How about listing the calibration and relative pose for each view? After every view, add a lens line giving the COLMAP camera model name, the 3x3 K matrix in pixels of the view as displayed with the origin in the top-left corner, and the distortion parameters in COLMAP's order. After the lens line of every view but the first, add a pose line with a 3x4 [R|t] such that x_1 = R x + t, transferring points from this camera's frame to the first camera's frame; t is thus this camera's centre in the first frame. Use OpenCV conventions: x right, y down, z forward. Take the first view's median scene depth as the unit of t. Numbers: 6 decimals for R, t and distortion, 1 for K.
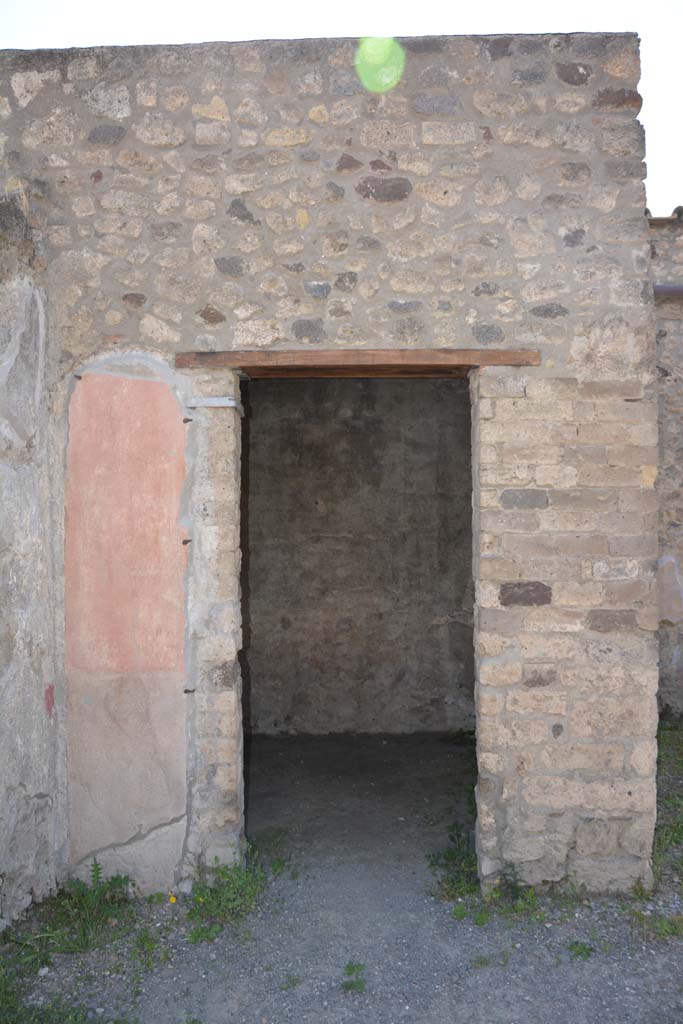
lens RADIAL K [[788.1, 0, 341.5], [0, 788.1, 512.0], [0, 0, 1]] dist [-0.167202, 0.121022]
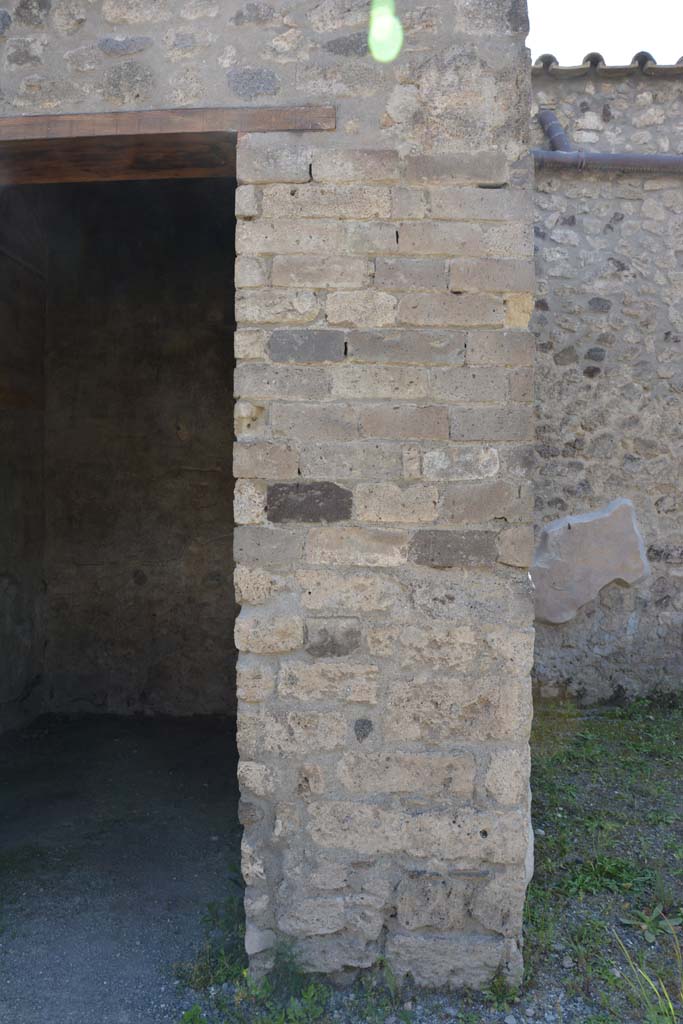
lens RADIAL K [[788.1, 0, 341.5], [0, 788.1, 512.0], [0, 0, 1]] dist [-0.167202, 0.121022]
pose [[0.999973, 0.006520, -0.003318, 0.262598], [-0.006418, 0.999532, 0.029915, 0.093592], [0.003512, -0.029893, 0.999547, 0.388152]]
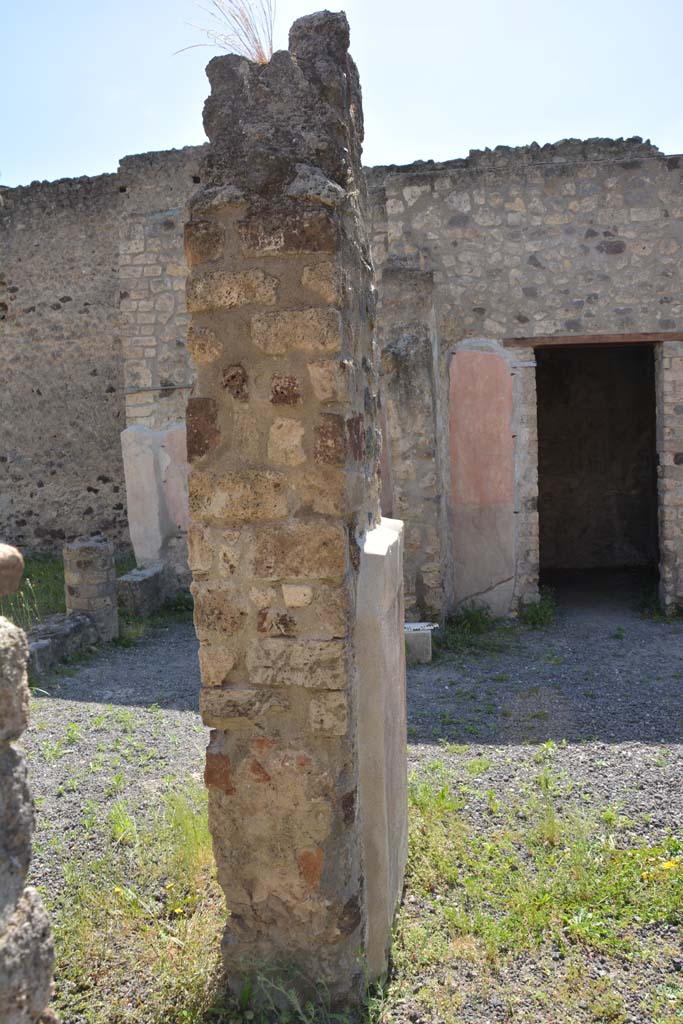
lens RADIAL K [[788.1, 0, 341.5], [0, 788.1, 512.0], [0, 0, 1]] dist [-0.167202, 0.121022]
pose [[0.992051, -0.024787, -0.123370, -0.390326], [0.037852, 0.993782, 0.104712, 0.005163], [0.120008, -0.108549, 0.986821, -1.007768]]
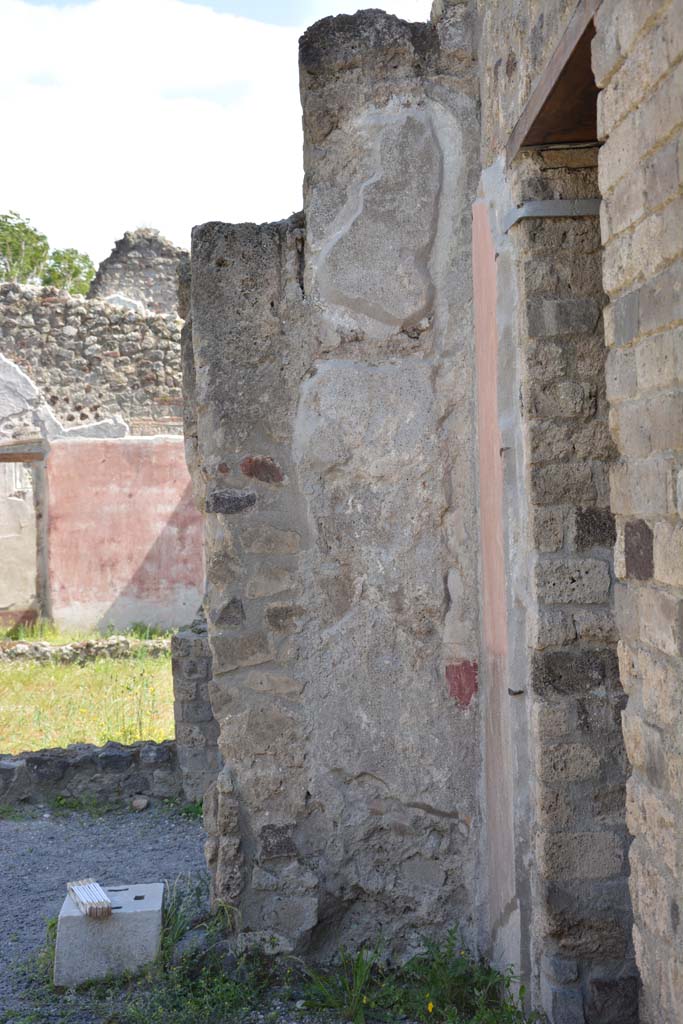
lens RADIAL K [[1620.6, 0, 341.5], [0, 1620.6, 512.0], [0, 0, 1]] dist [0.229257, 0.011914]
pose [[0.040537, -0.000563, -0.999178, 1.042220], [0.046475, 0.998919, 0.001323, 0.075023], [0.998097, -0.046490, 0.040519, 0.774270]]
